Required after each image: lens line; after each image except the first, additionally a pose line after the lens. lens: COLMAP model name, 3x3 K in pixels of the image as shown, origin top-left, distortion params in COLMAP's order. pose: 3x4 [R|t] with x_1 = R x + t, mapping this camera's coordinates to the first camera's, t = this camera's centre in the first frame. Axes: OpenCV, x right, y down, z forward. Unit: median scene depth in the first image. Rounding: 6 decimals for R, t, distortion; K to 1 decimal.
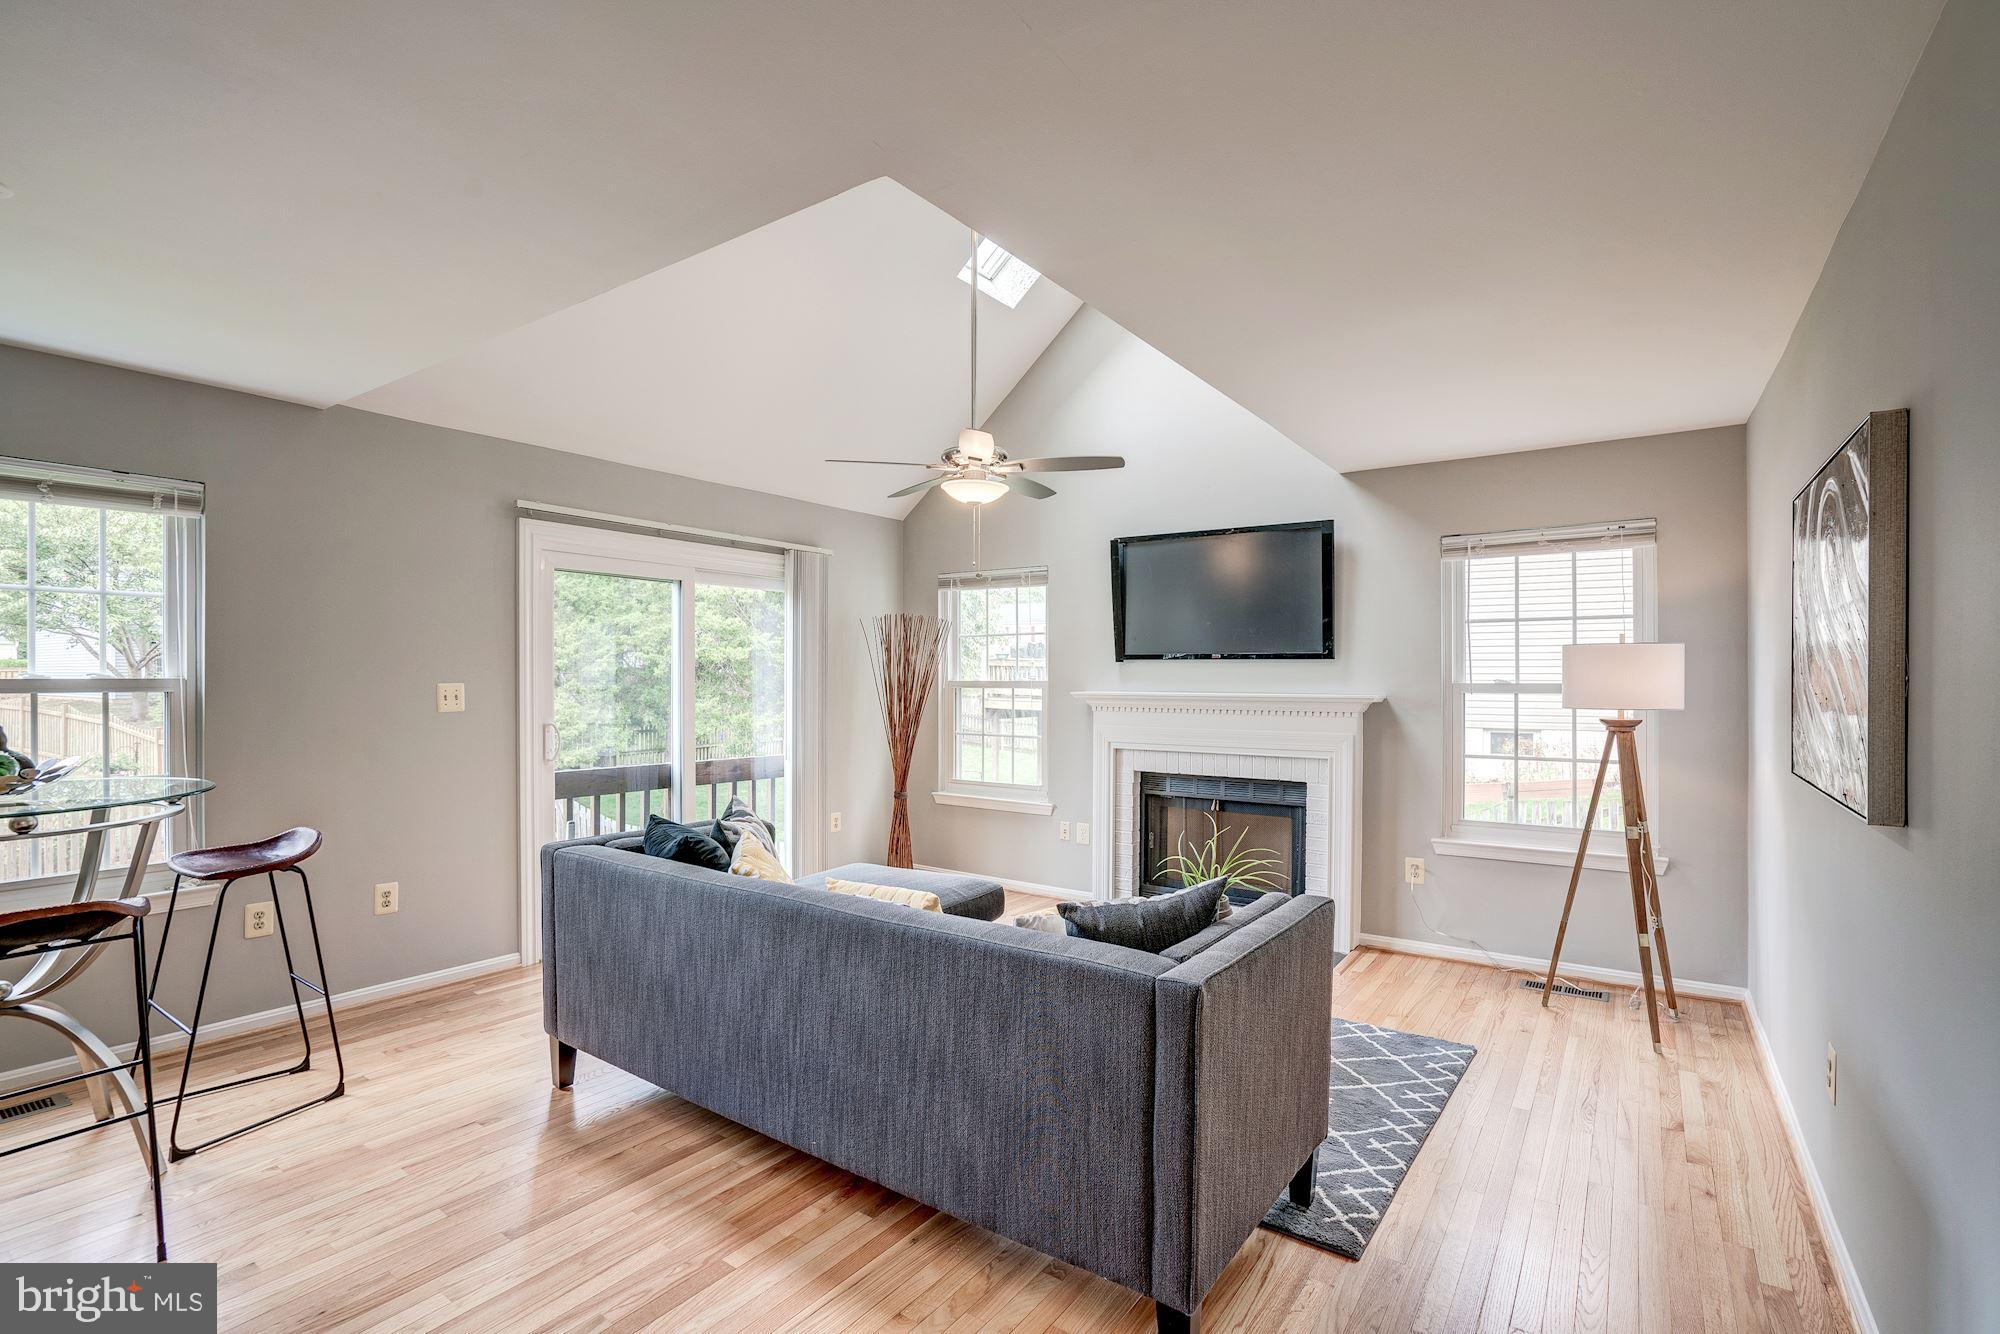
lens RADIAL K [[940.8, 0, 979.4], [0, 940.8, 677.6], [0, 0, 1]] dist [-0.004785, -0.000307]
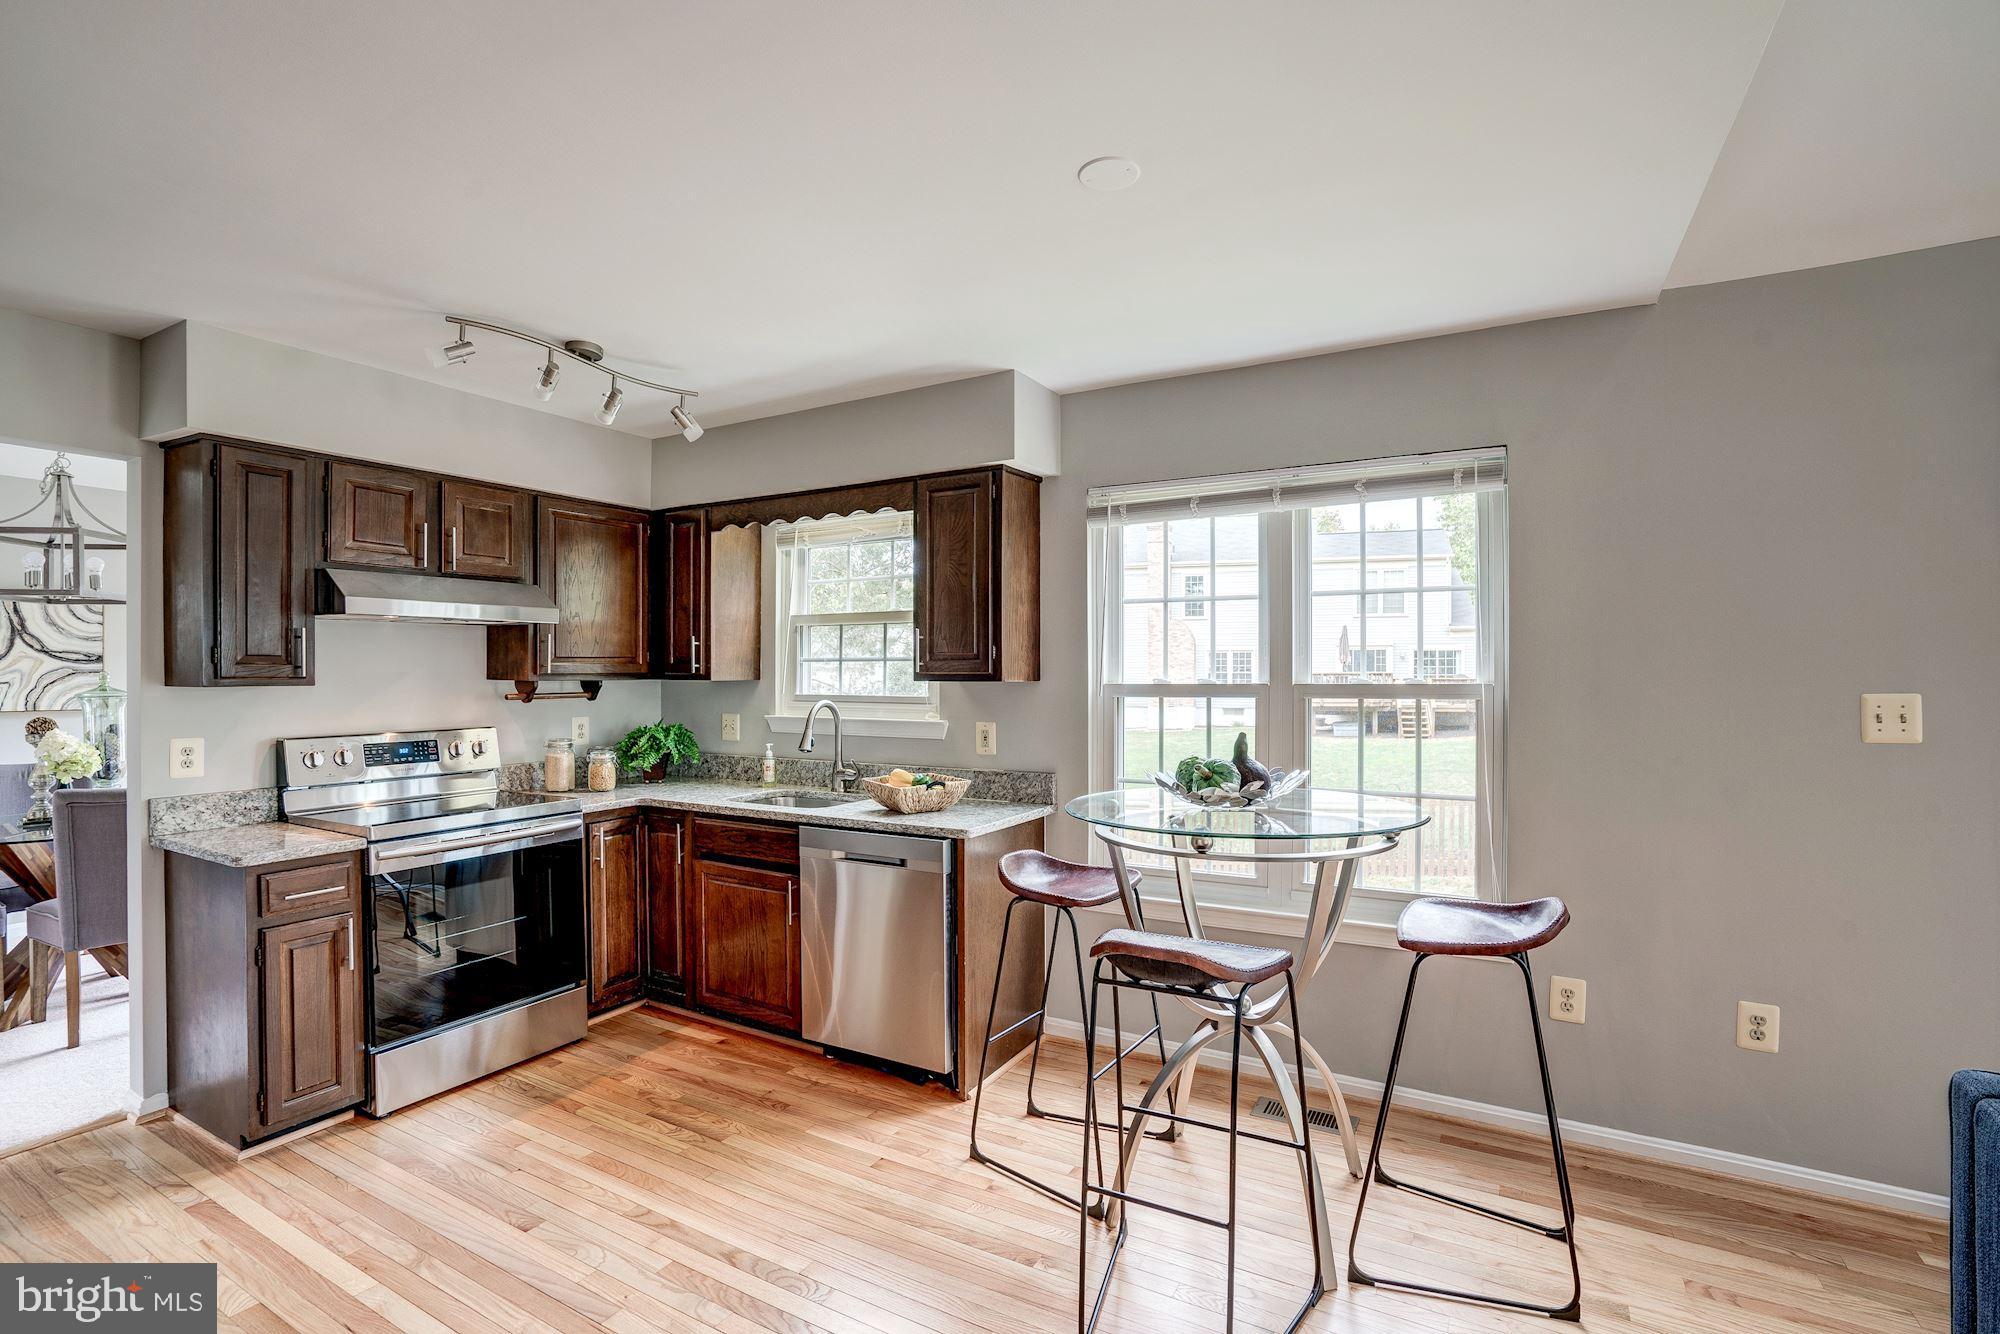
lens RADIAL K [[929.7, 0, 957.9], [0, 929.7, 675.8], [0, 0, 1]] dist [-0.050803, 0.023217]
pose [[0.107103, 0.001476, -0.994247, -0.053337], [0.002602, 0.999995, 0.001764, -0.005742], [0.994244, -0.002776, 0.107099, 0.279280]]
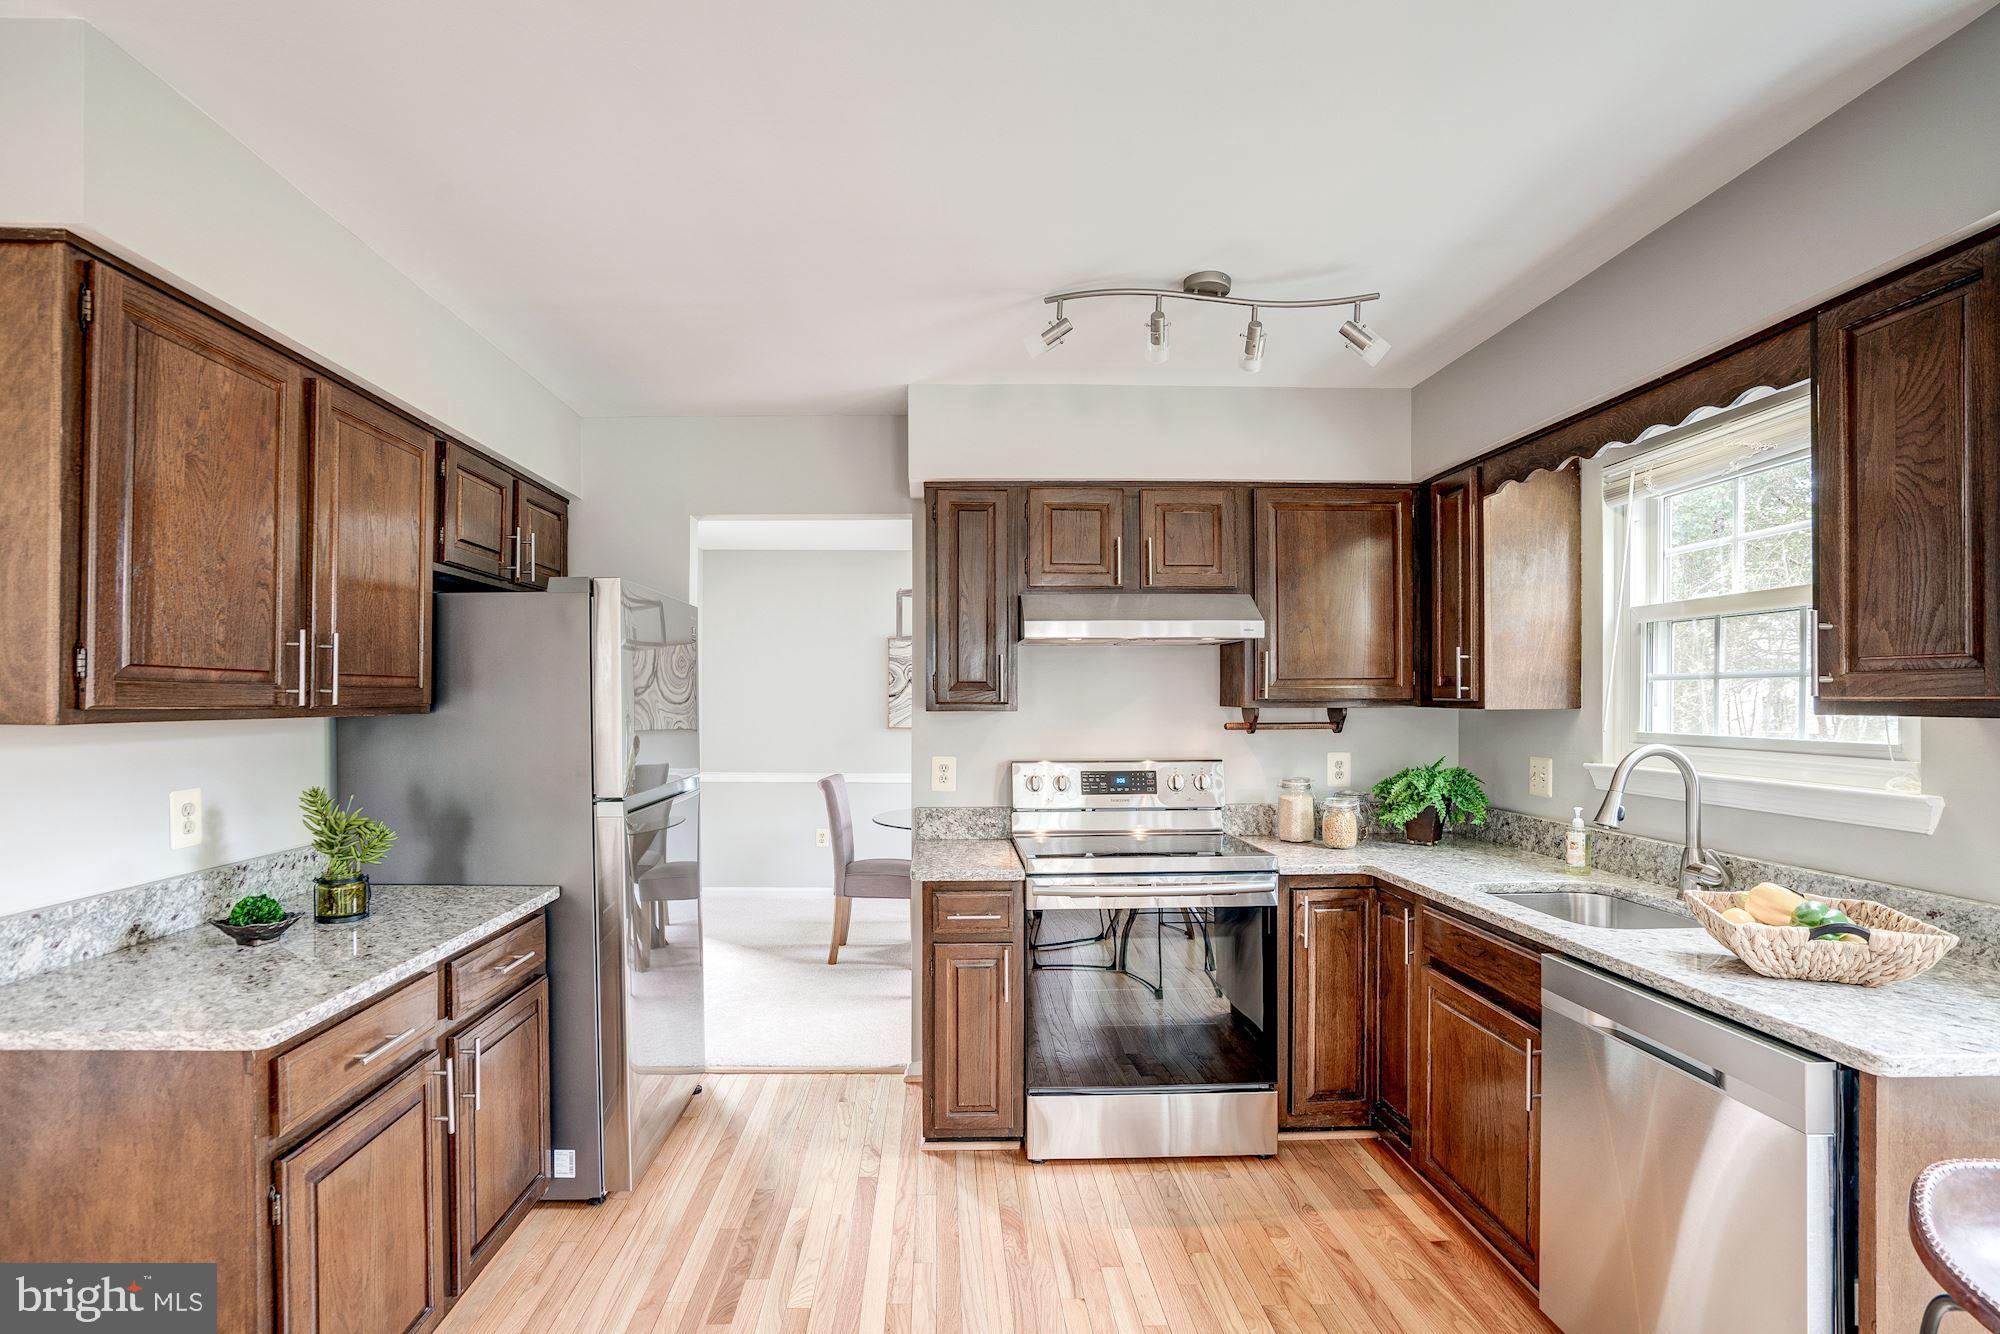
lens RADIAL K [[919.5, 0, 993.7], [0, 919.5, 697.5], [0, 0, 1]] dist [-0.054867, 0.020592]
pose [[-0.777711, -0.003077, -0.628614, -0.315217], [0.000207, 0.999987, -0.005150, -0.005141], [0.628622, -0.004136, -0.777700, 0.398911]]
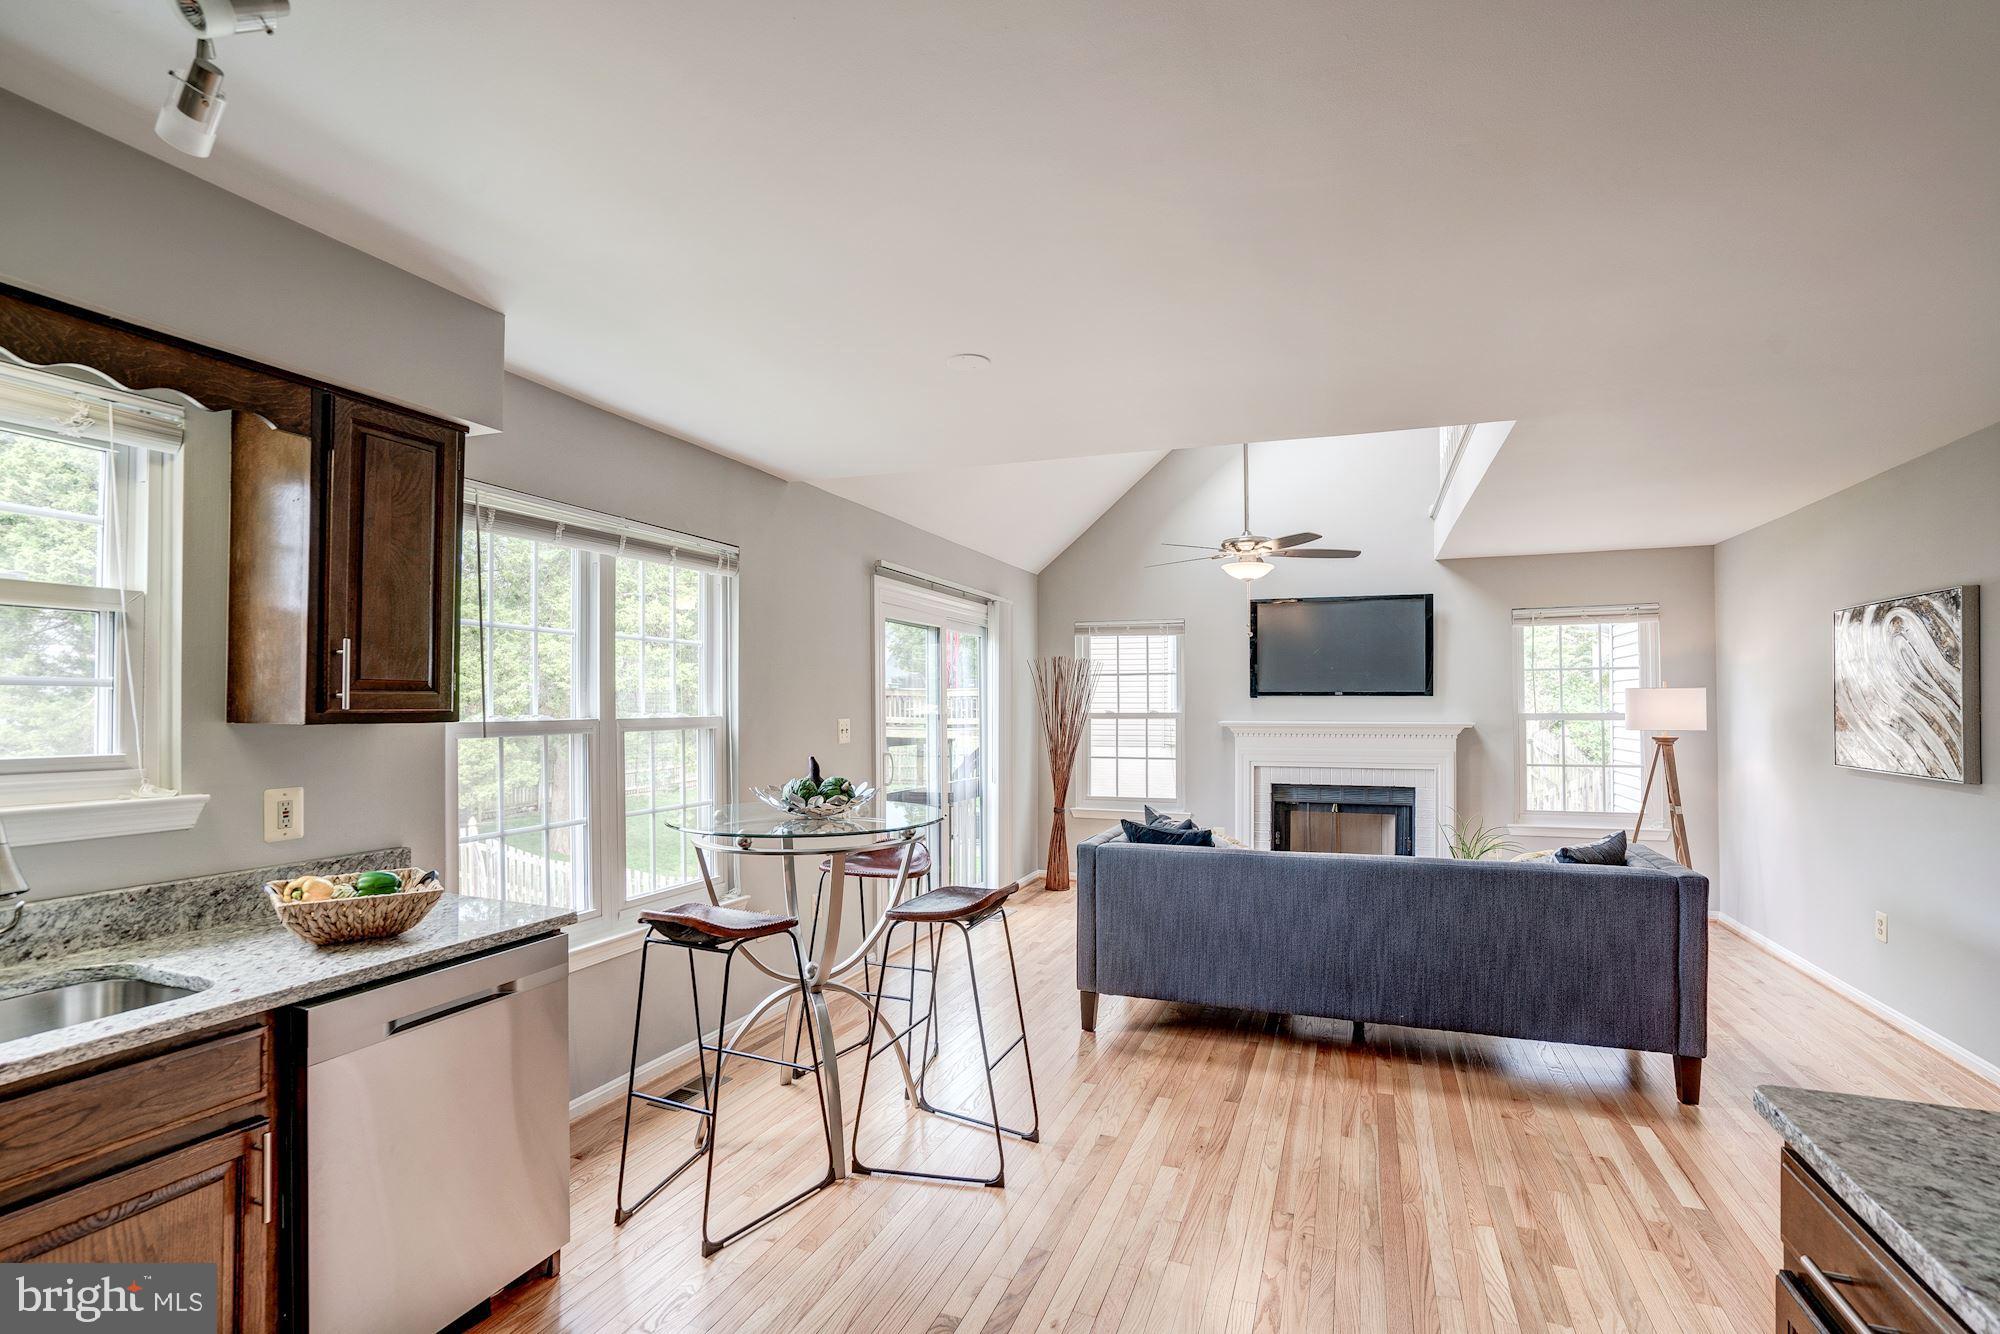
lens RADIAL K [[919.5, 0, 993.7], [0, 919.5, 697.5], [0, 0, 1]] dist [-0.054867, 0.020592]
pose [[0.974076, -0.000820, 0.226221, -0.571367], [0.002859, 0.999958, -0.008685, -0.008362], [-0.226205, 0.009106, 0.974037, -0.144342]]
